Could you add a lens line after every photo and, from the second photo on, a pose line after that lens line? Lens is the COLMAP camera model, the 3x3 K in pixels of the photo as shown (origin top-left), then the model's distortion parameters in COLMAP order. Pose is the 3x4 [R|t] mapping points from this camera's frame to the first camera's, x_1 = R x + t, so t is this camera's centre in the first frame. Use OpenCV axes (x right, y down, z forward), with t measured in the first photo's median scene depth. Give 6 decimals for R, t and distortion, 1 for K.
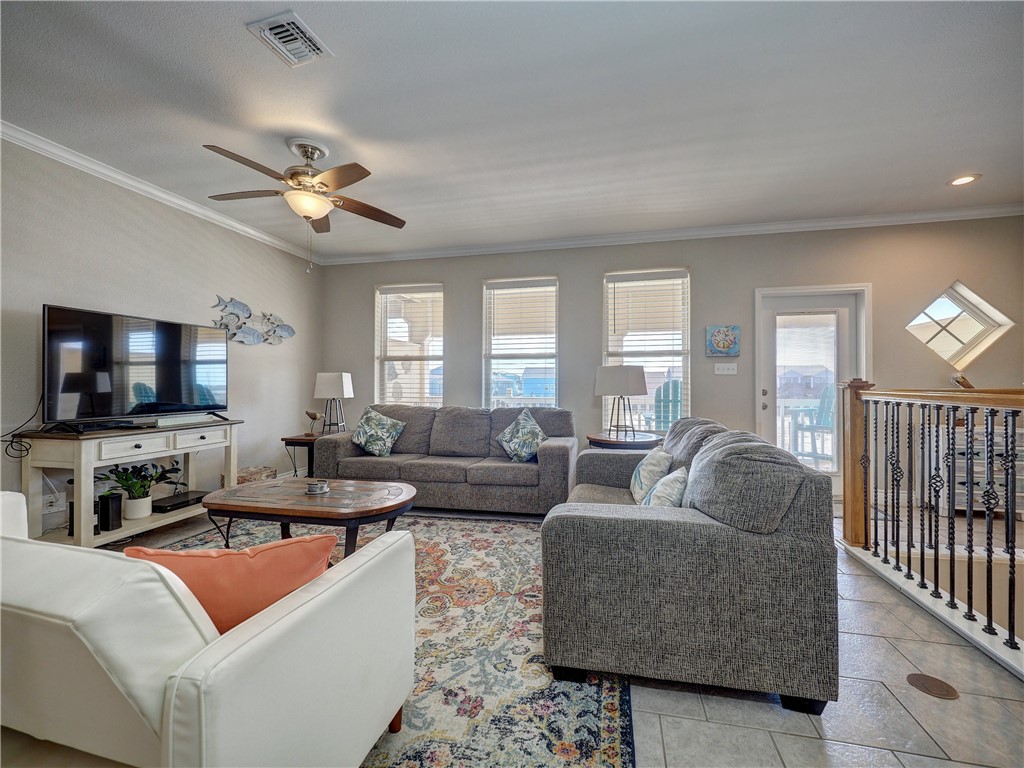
lens RADIAL K [[426.9, 0, 508.2], [0, 426.9, 380.9], [0, 0, 1]] dist [-0.005226, -0.001377]
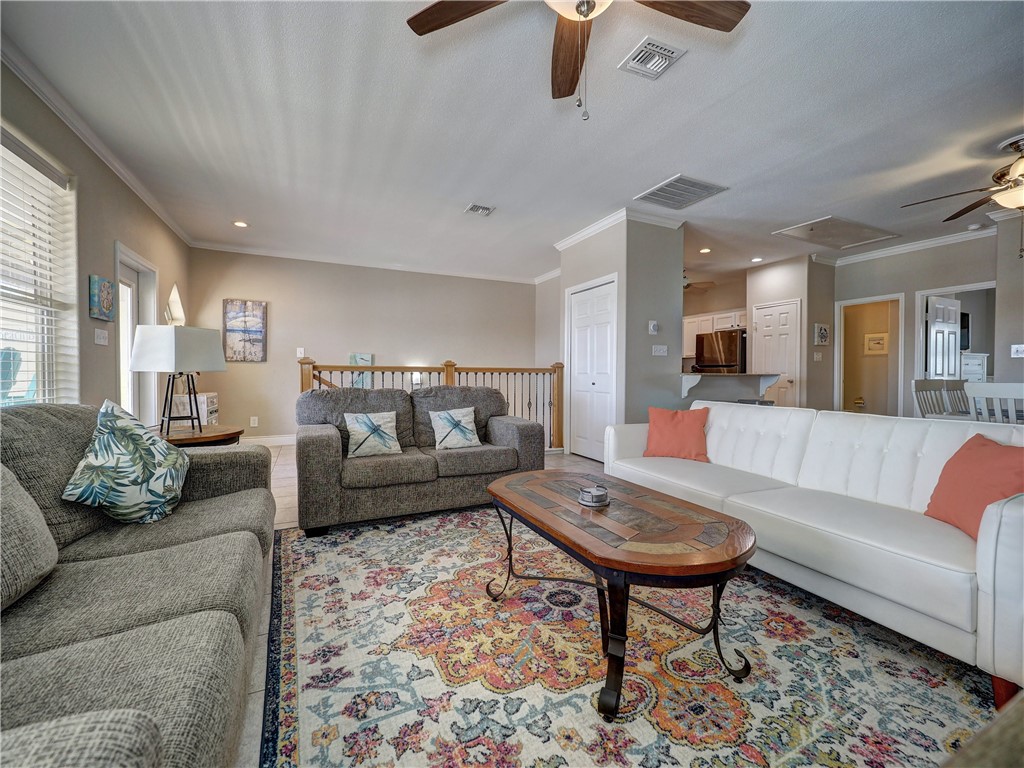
lens RADIAL K [[426.9, 0, 514.4], [0, 426.9, 380.3], [0, 0, 1]] dist [-0.005226, -0.001377]
pose [[-0.634016, -0.019701, 0.773069, -0.624800], [-0.008915, 0.999795, 0.018168, 0.031496], [-0.773269, 0.004627, -0.634062, 1.072449]]
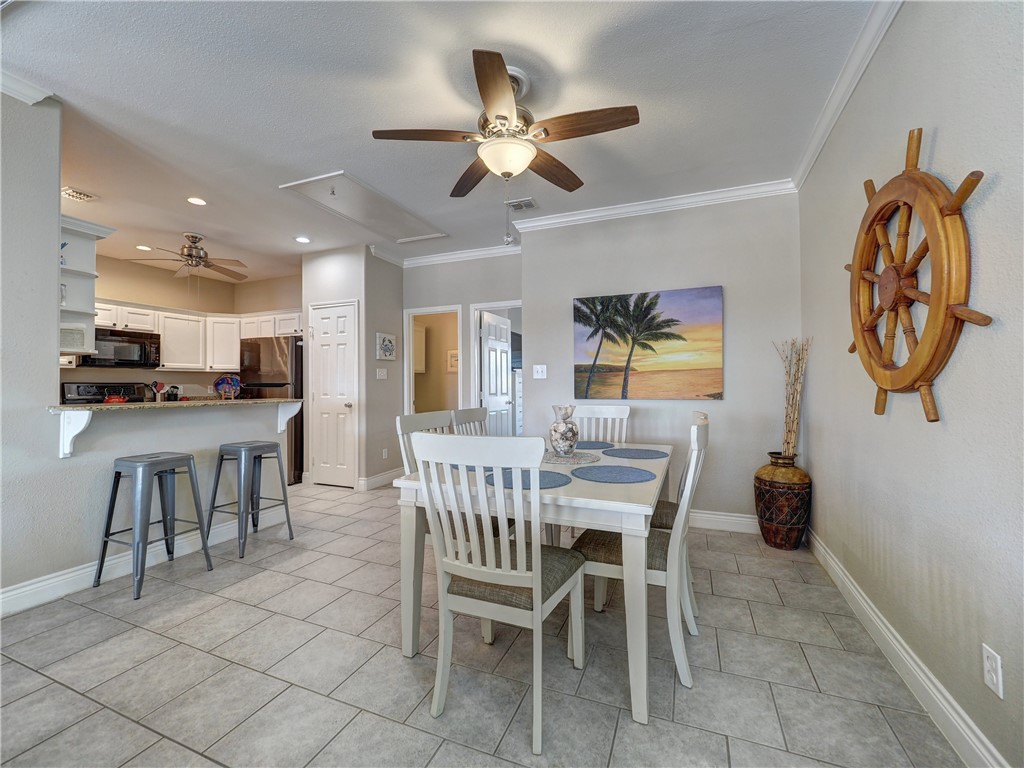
lens RADIAL K [[426.9, 0, 518.9], [0, 426.9, 376.6], [0, 0, 1]] dist [-0.005226, -0.001377]
pose [[-0.988696, 0.003399, 0.149895, -0.716697], [-0.000344, 0.999689, -0.024934, 0.000444], [-0.149933, -0.024704, -0.988387, 0.367969]]
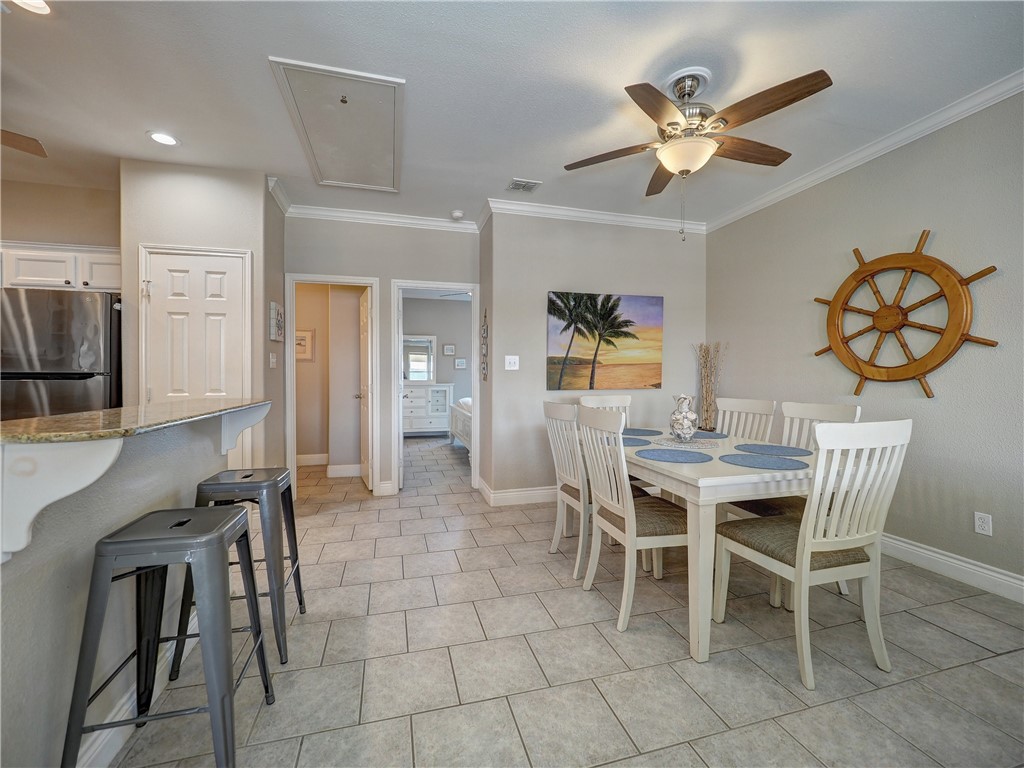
lens RADIAL K [[426.9, 0, 505.7], [0, 426.9, 375.4], [0, 0, 1]] dist [-0.005226, -0.001377]
pose [[-0.875981, -0.001384, -0.482343, -0.088163], [0.001711, 0.999981, -0.005978, -0.001309], [0.482342, -0.006062, -0.875962, 0.197408]]
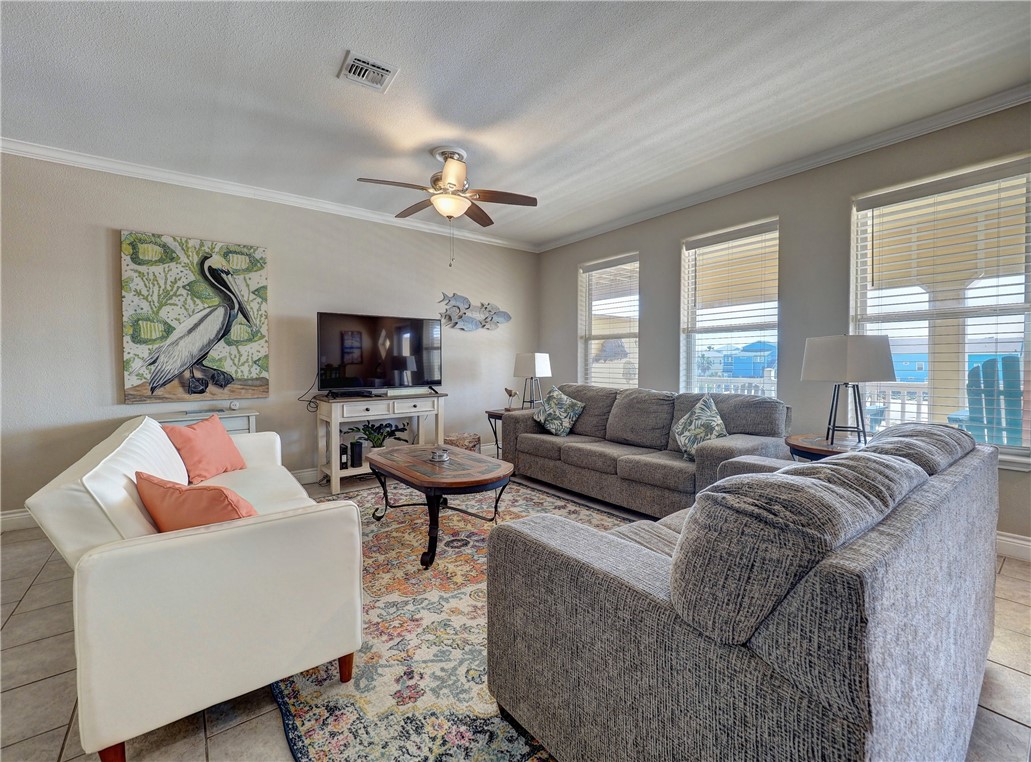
lens RADIAL K [[429.8, 0, 513.5], [0, 429.8, 372.6], [0, 0, 1]] dist [-0.005226, -0.001377]
pose [[0.780051, 0.012346, -0.625594, 0.293371], [0.006603, 0.999587, 0.027960, -0.002058], [0.625681, -0.025941, 0.779648, 0.164465]]
